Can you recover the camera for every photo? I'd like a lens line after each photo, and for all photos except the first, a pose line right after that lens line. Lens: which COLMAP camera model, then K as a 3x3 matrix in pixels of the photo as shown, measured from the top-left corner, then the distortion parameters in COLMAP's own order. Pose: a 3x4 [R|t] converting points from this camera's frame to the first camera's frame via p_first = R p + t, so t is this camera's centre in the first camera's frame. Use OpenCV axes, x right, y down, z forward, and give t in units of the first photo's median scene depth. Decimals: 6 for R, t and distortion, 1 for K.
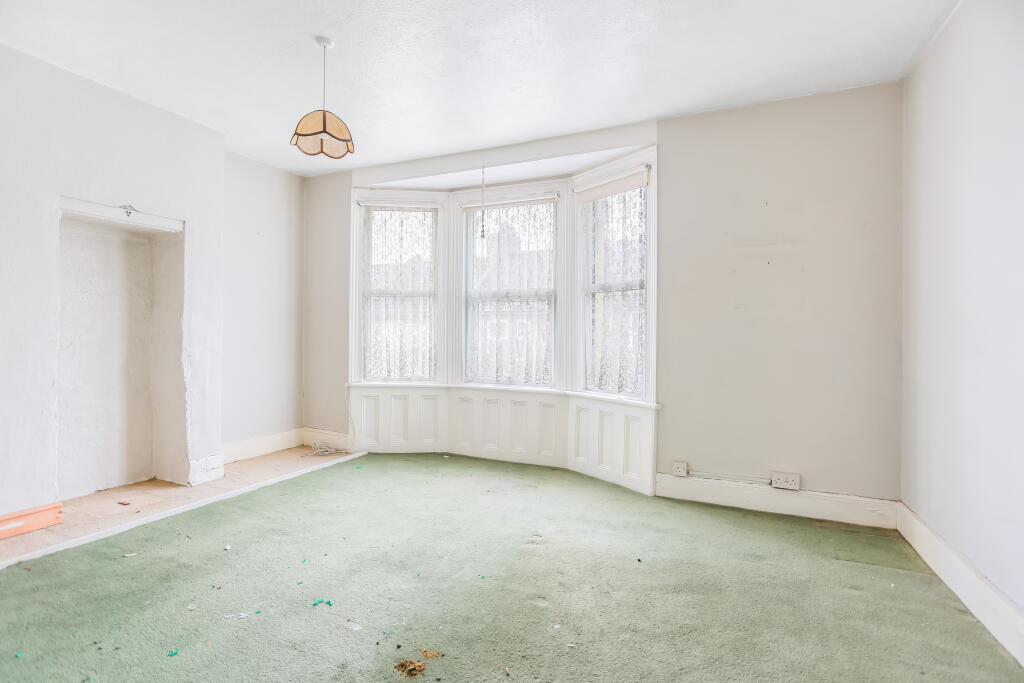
lens RADIAL K [[510.8, 0, 519.3], [0, 510.8, 330.6], [0, 0, 1]] dist [-0.033727, 0.022682]
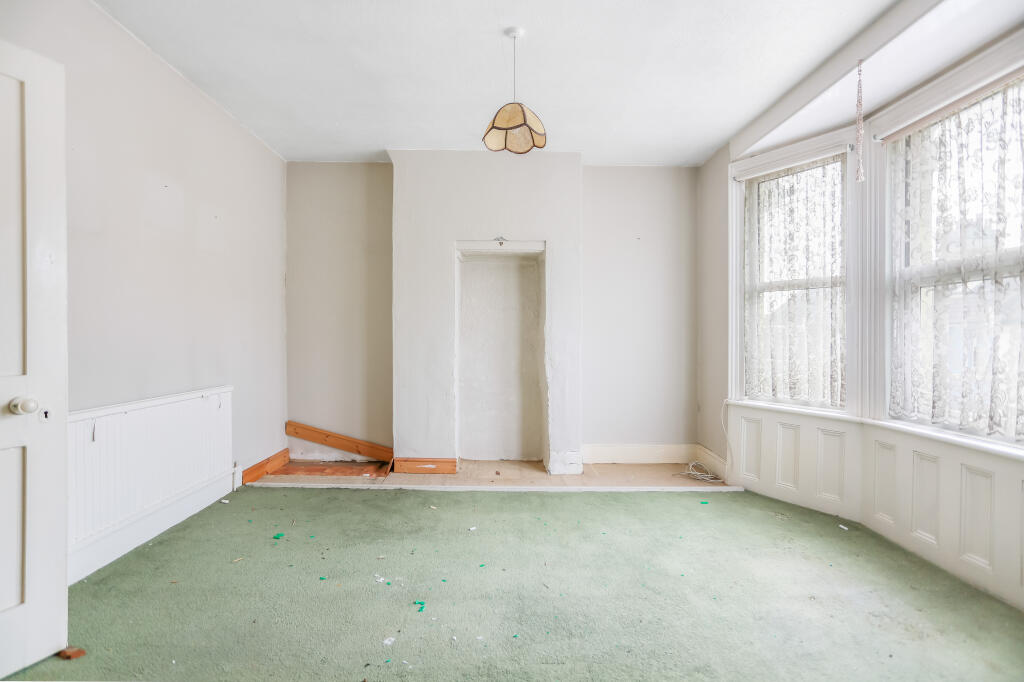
lens RADIAL K [[510.8, 0, 511.8], [0, 510.8, 340.0], [0, 0, 1]] dist [-0.033727, 0.022682]
pose [[0.416210, -0.001105, -0.909268, 0.270597], [-0.000361, 0.999999, -0.001380, 0.006963], [0.909269, 0.000902, 0.416209, 0.338217]]
